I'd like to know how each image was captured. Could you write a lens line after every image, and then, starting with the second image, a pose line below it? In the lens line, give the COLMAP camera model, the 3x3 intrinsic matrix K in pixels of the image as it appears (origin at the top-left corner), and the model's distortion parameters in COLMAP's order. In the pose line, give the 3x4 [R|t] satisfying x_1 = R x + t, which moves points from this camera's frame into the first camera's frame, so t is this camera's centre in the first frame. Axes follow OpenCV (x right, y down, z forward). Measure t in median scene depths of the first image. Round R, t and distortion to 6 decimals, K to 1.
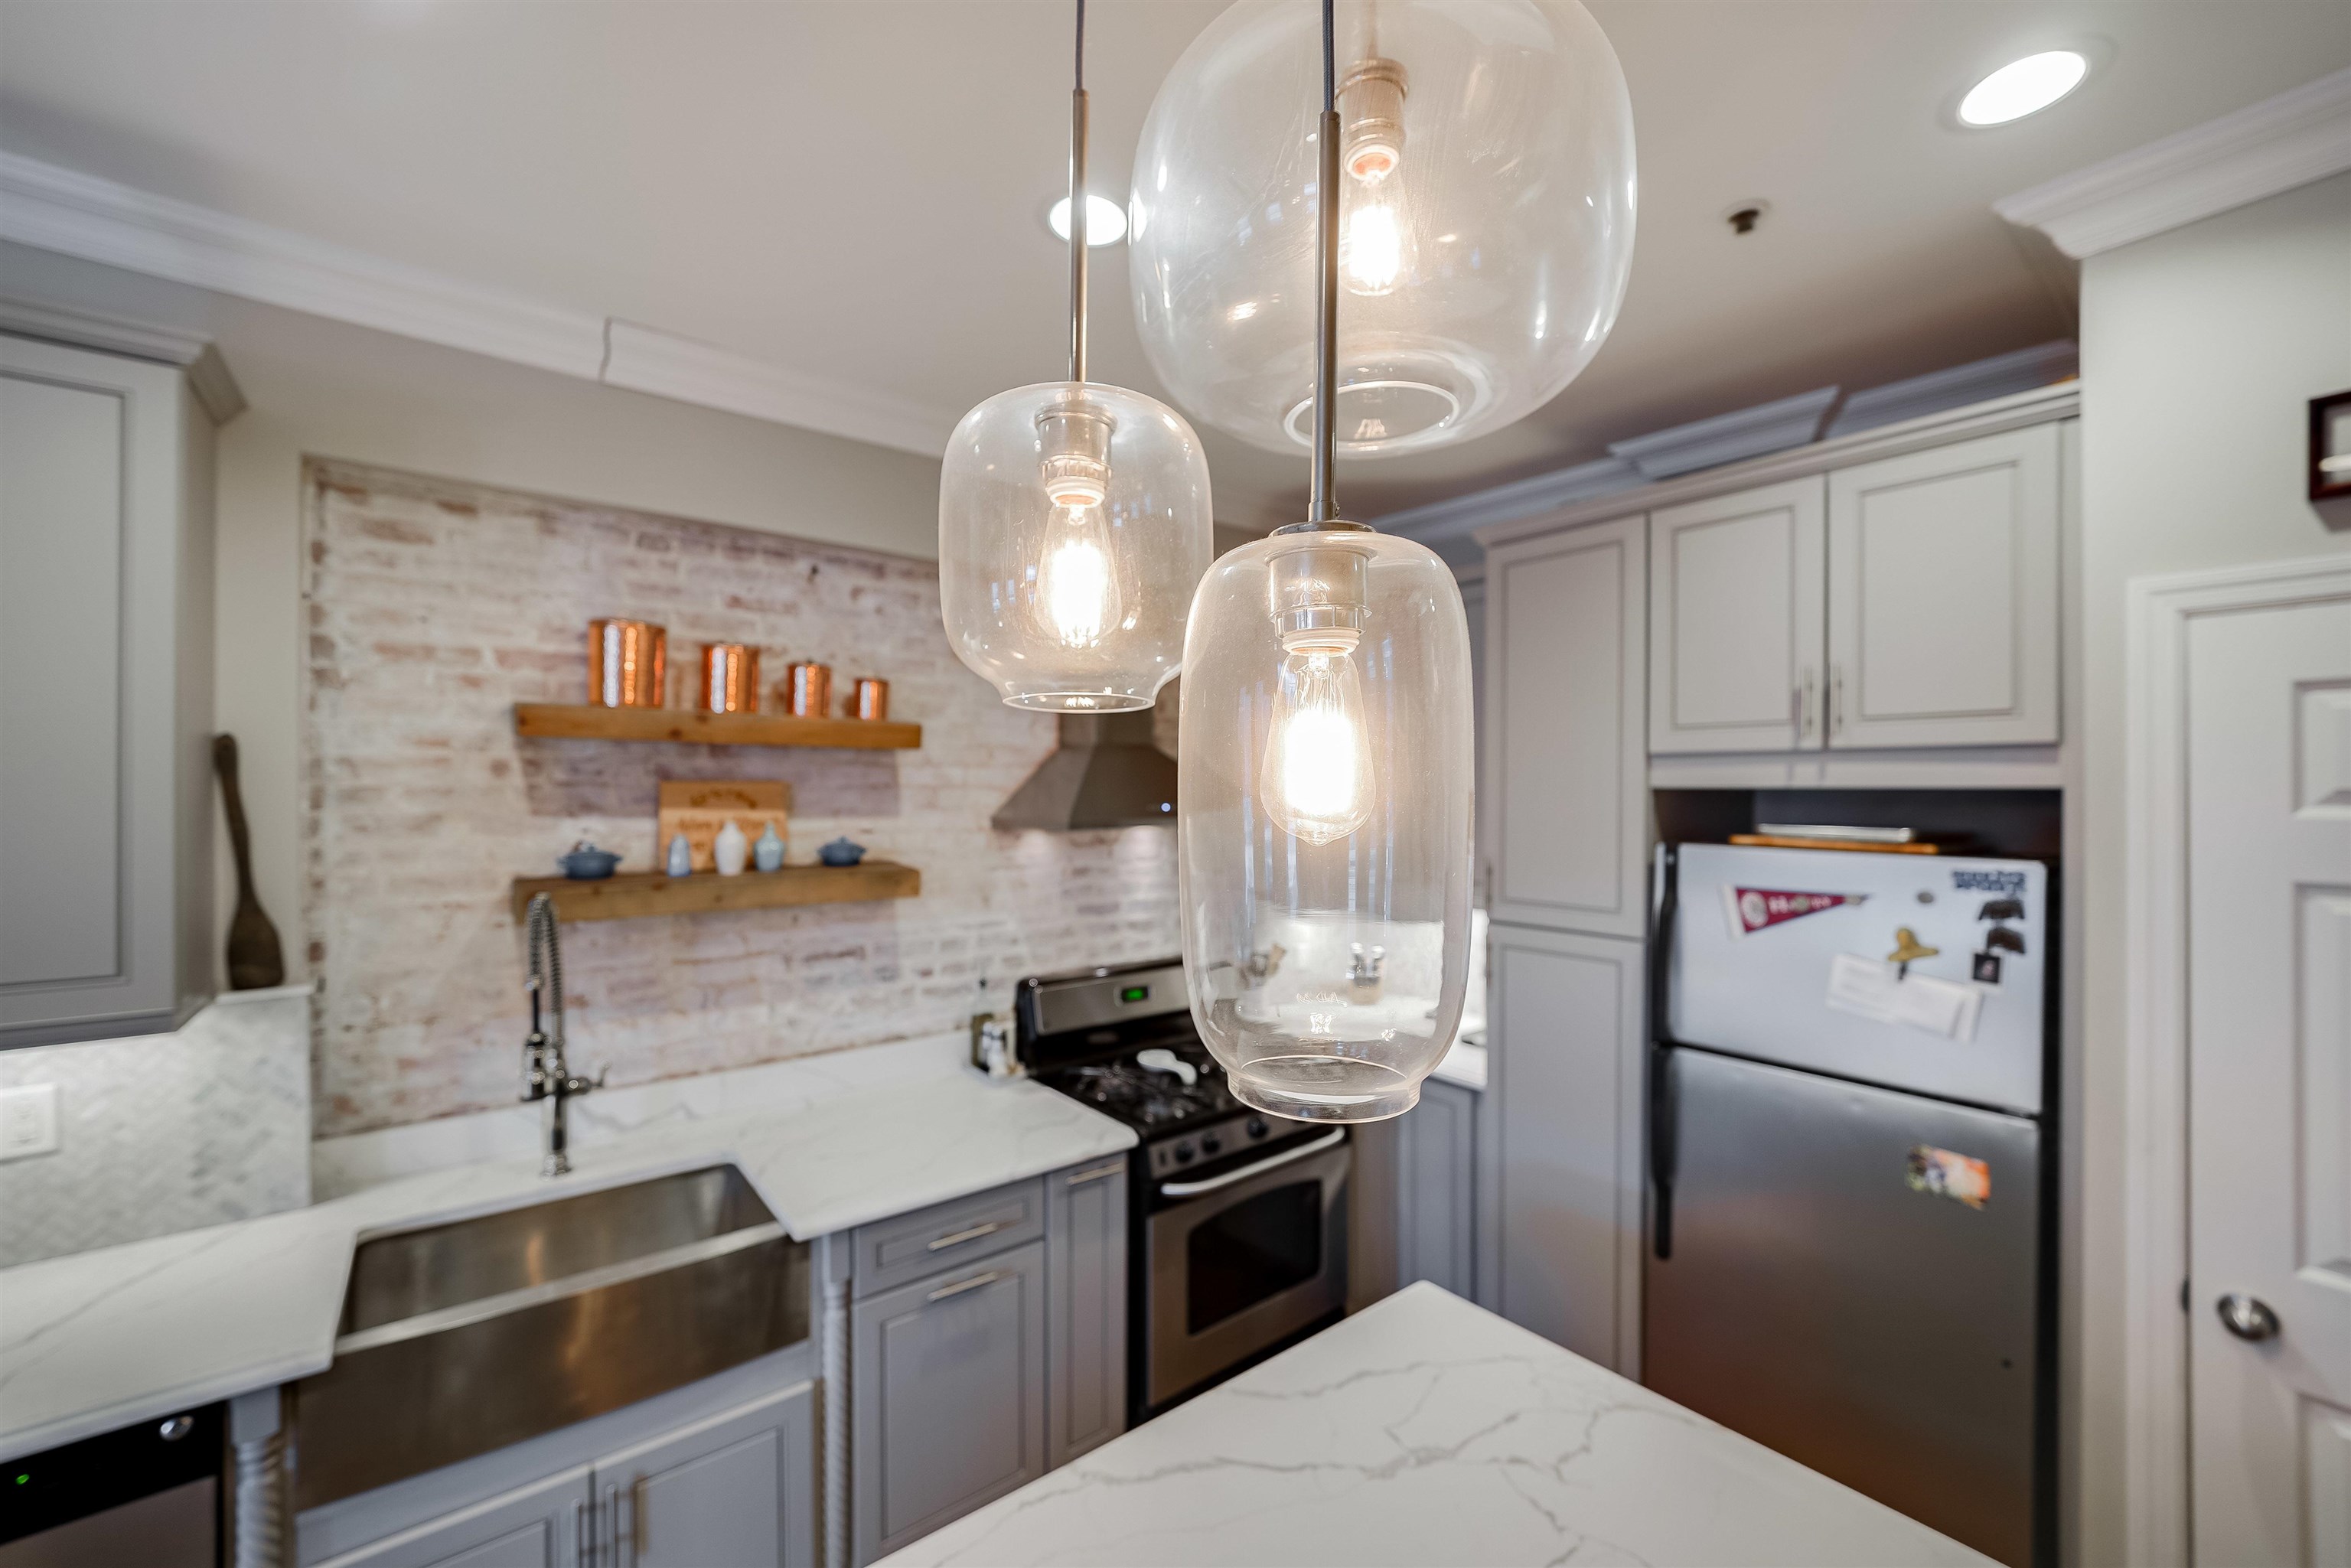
lens RADIAL K [[940.2, 0, 1174.2], [0, 940.2, 789.9], [0, 0, 1]] dist [-0.015779, 0.002337]
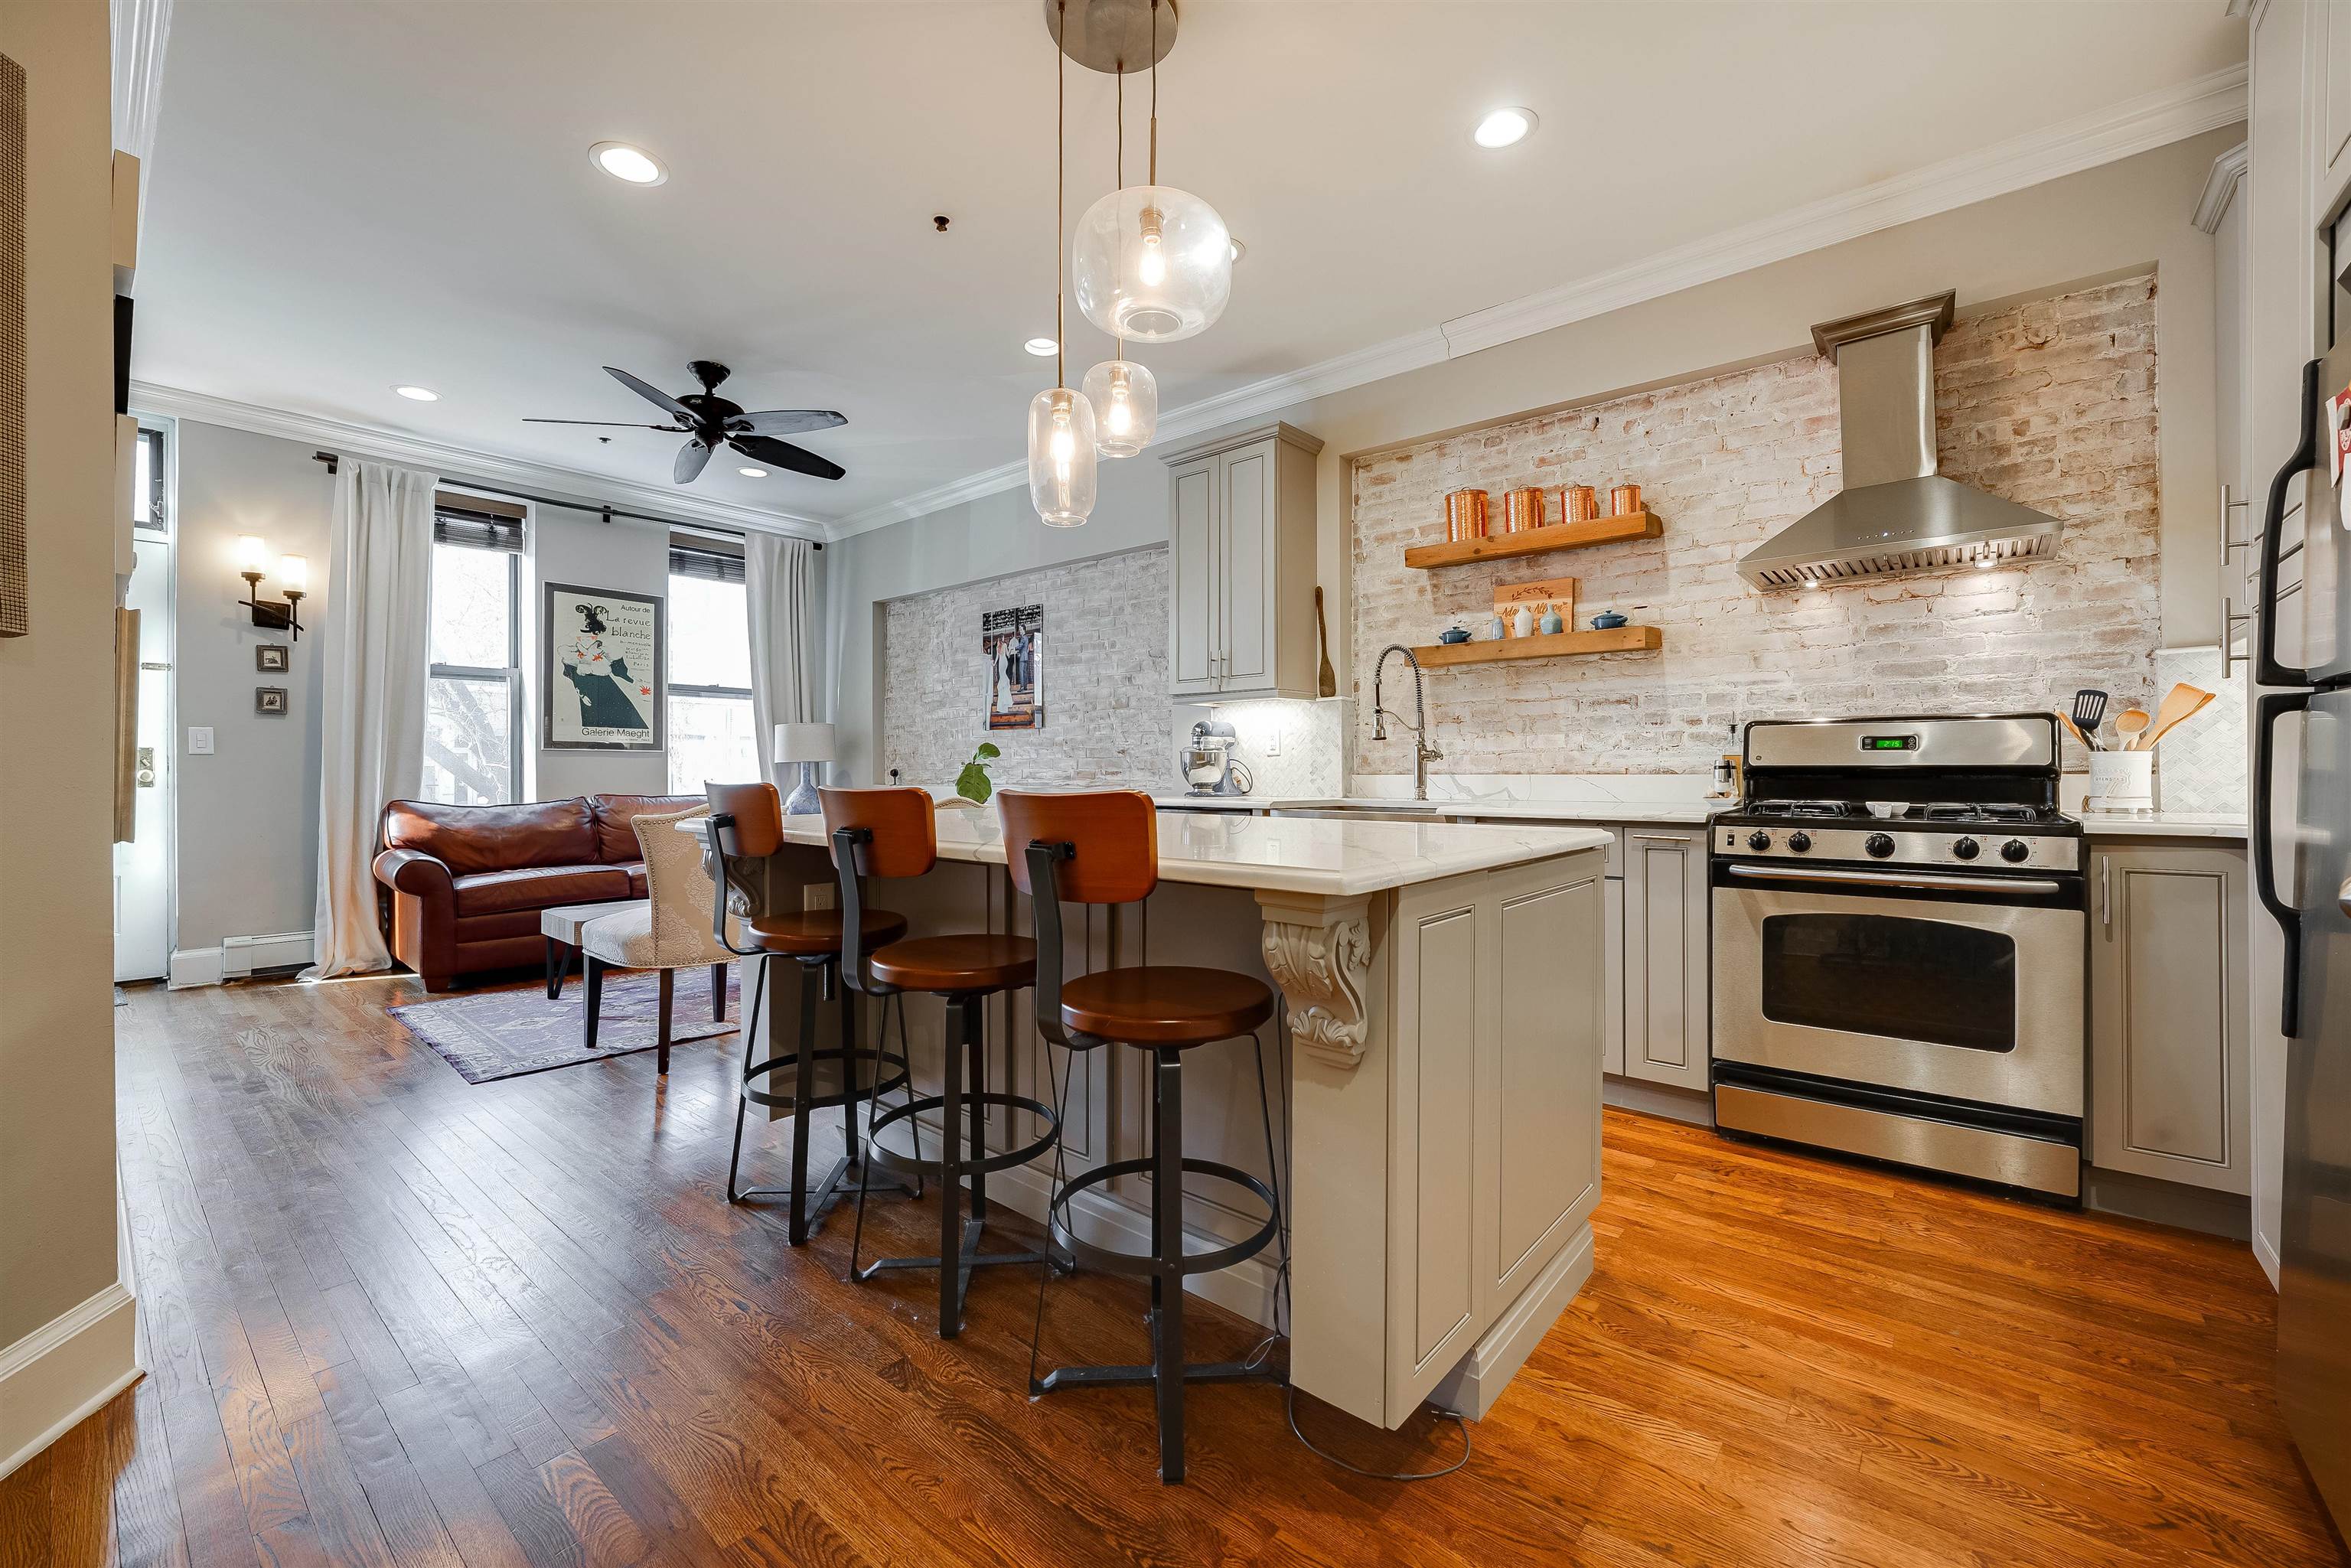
lens RADIAL K [[964.7, 0, 1171.9], [0, 964.7, 767.9], [0, 0, 1]] dist [-0.014303, 0.002439]
pose [[0.181398, -0.005312, -0.983395, 1.068347], [0.005104, 0.999977, -0.004460, 0.334796], [0.983397, -0.004210, 0.181421, 0.161707]]
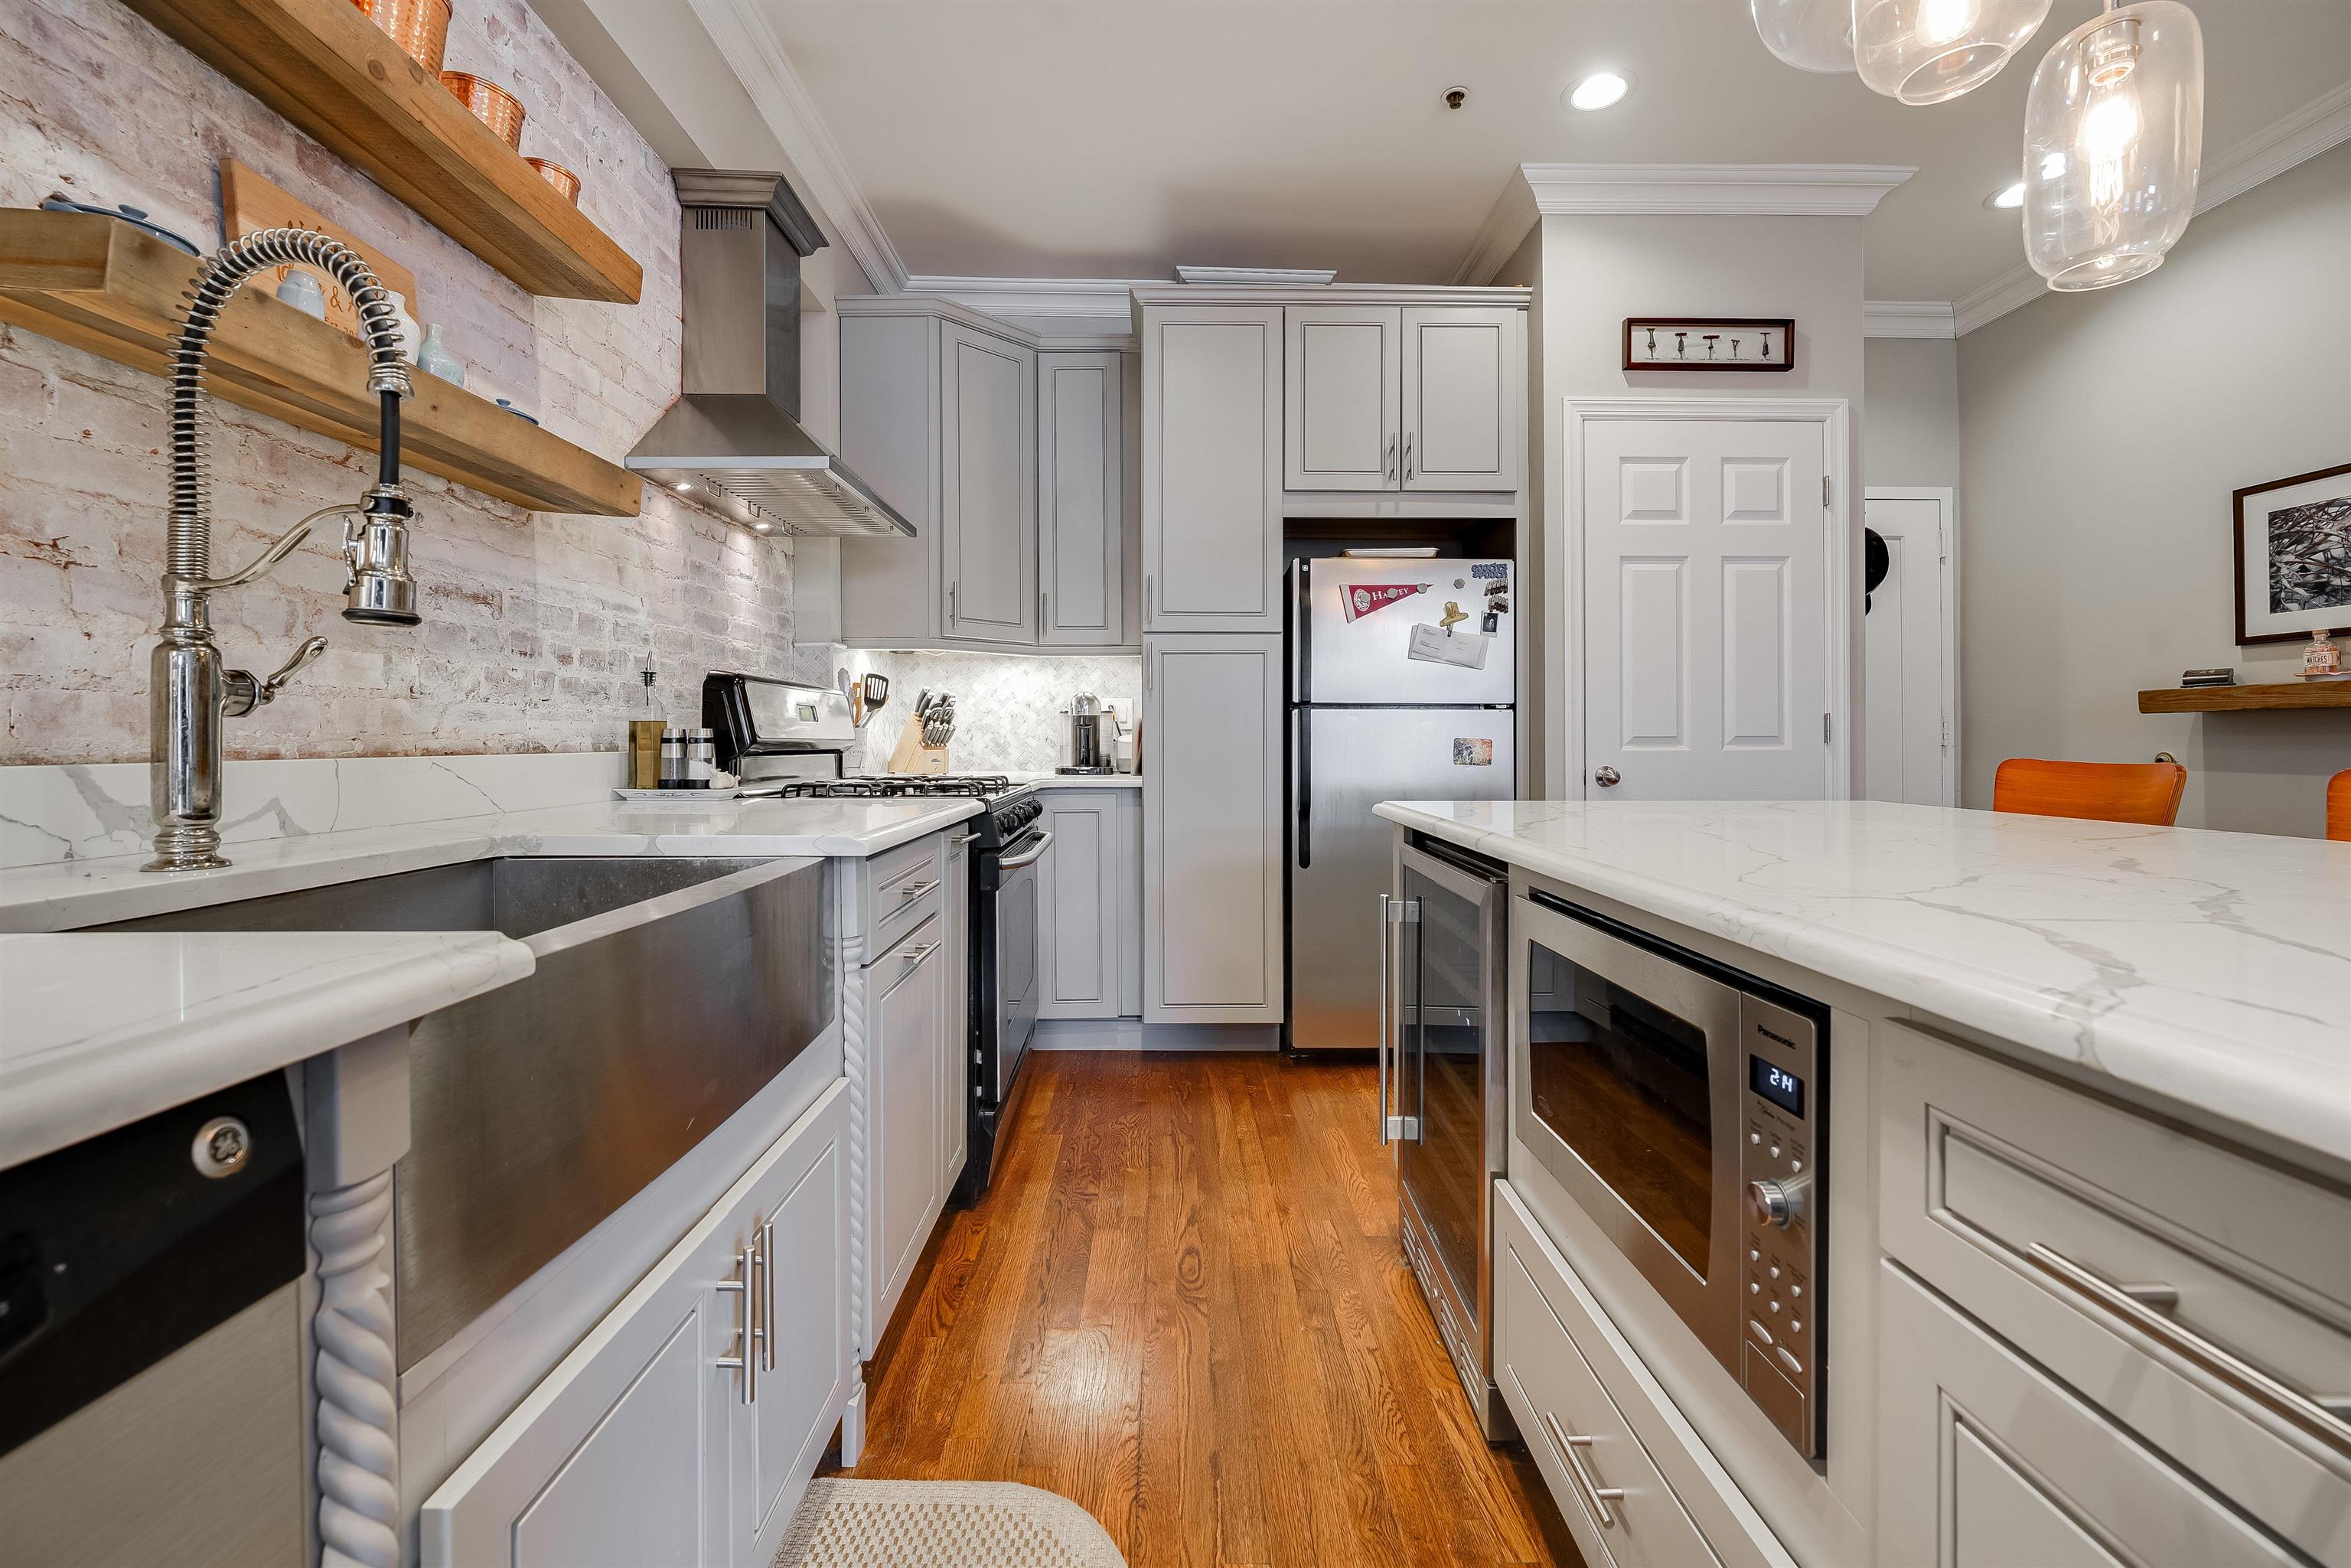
lens RADIAL K [[964.7, 0, 1180.8], [0, 964.7, 735.8], [0, 0, 1]] dist [-0.014303, 0.002439]
pose [[0.616693, -0.000541, 0.787204, -0.692534], [0.003046, 0.999994, -0.001698, 0.330112], [-0.787198, 0.003445, 0.616691, 0.308908]]
